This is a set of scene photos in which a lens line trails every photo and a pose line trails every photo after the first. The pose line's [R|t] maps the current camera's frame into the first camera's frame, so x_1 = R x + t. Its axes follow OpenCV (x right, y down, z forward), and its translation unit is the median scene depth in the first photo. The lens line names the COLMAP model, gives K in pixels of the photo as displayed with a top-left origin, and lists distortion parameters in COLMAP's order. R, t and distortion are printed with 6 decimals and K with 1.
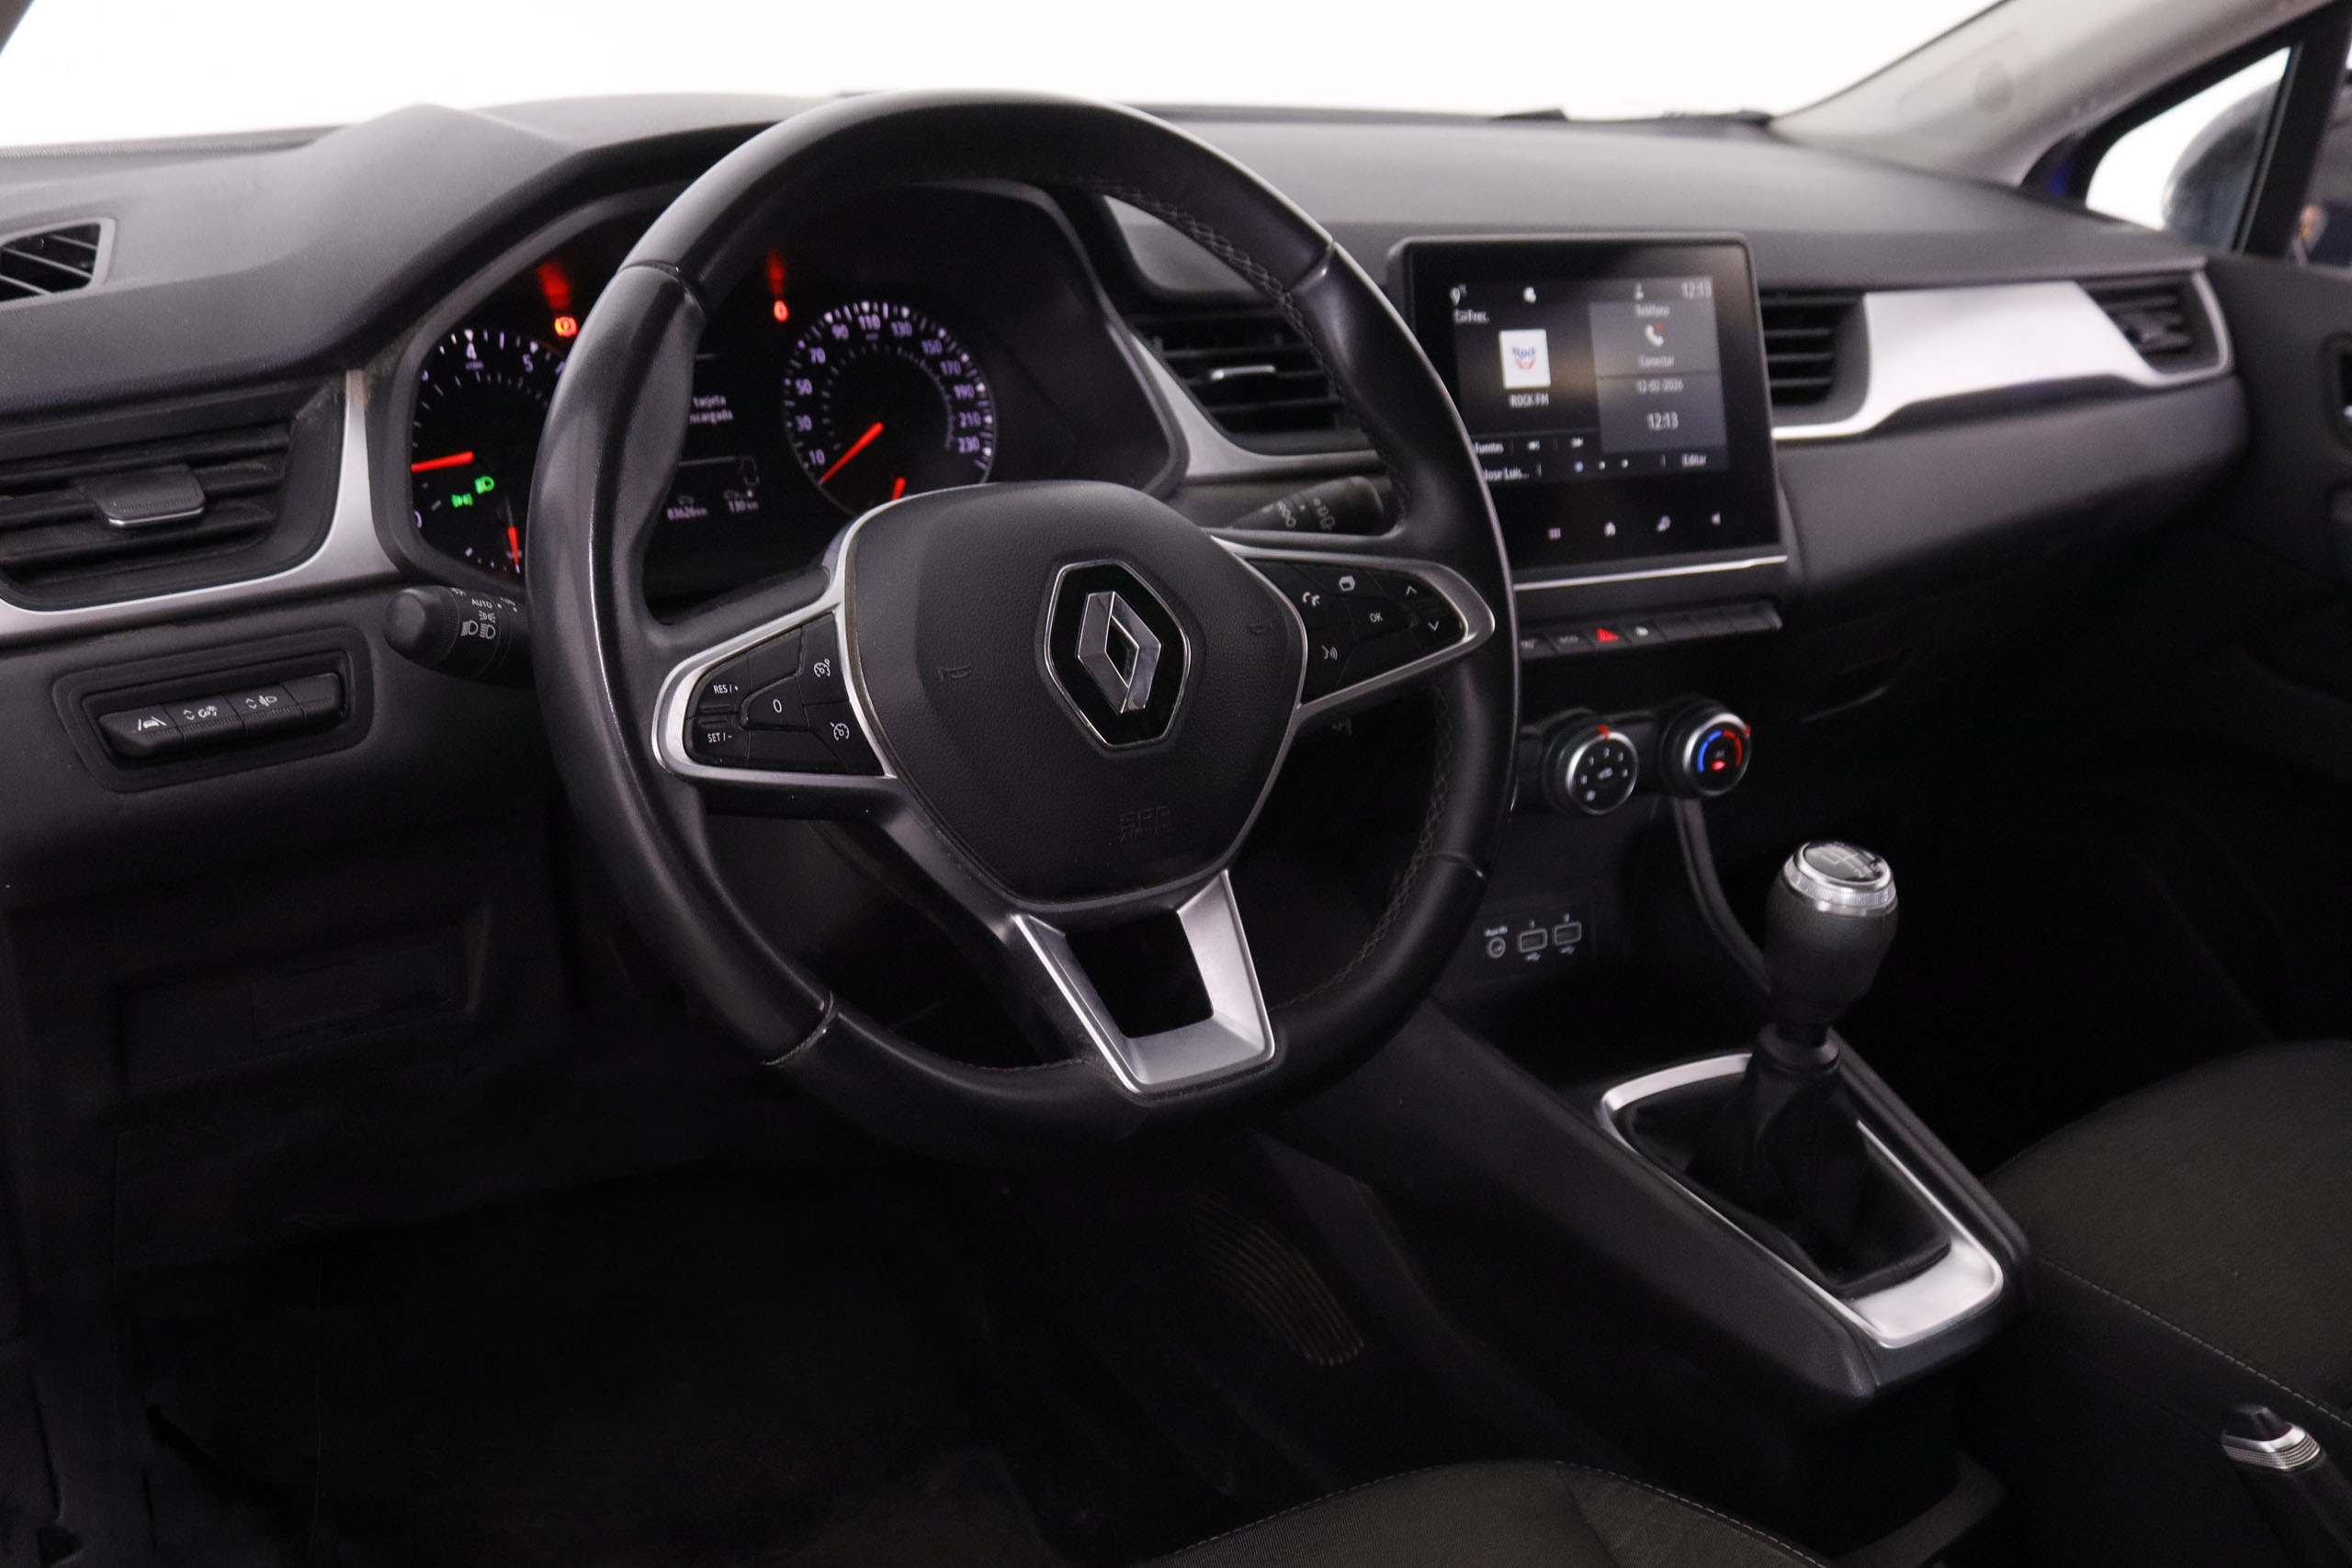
lens RADIAL K [[2337.0, 0, 1176.0], [0, 2337.0, 784.0], [0, 0, 1]] dist [-0.123102, 0.143607]
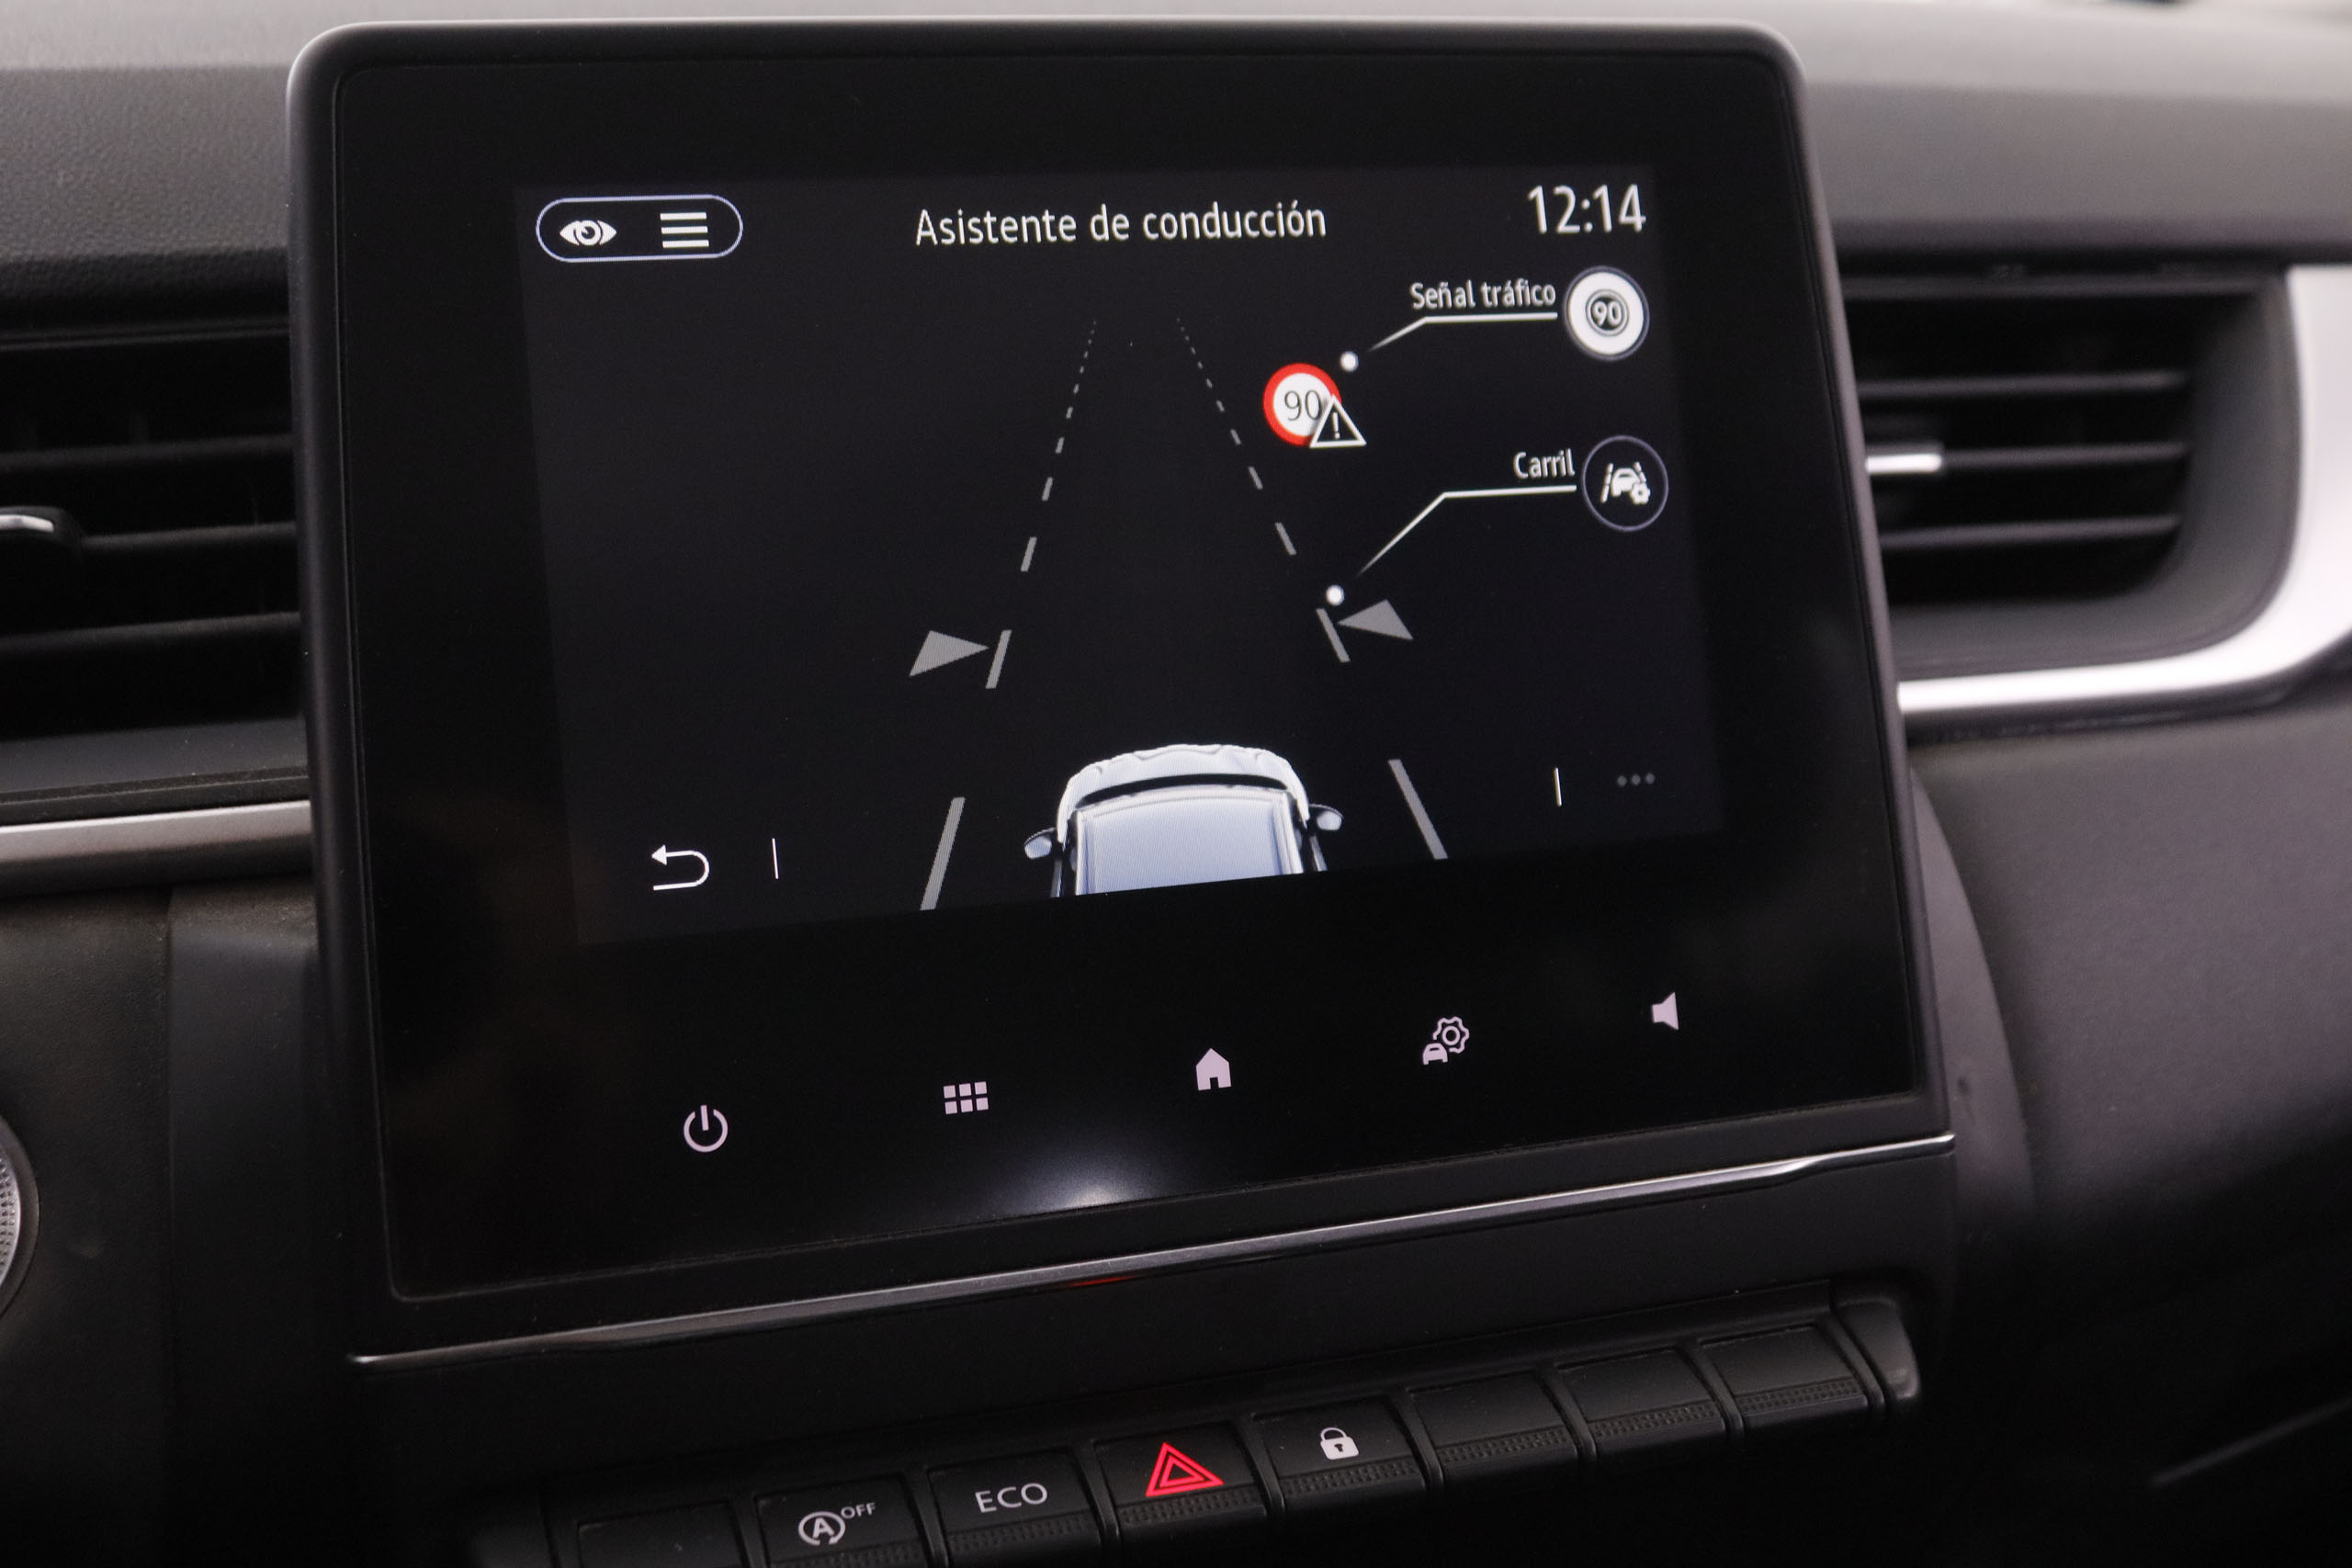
lens RADIAL K [[2765.8, 0, 1176.0], [0, 2765.8, 784.0], [0, 0, 1]] dist [-0.093504, 0.090348]
pose [[0.984945, -0.000619, -0.172864, 0.226155], [-0.015578, 0.995607, -0.092328, -0.107234], [0.172162, 0.093631, 0.980609, 0.642680]]
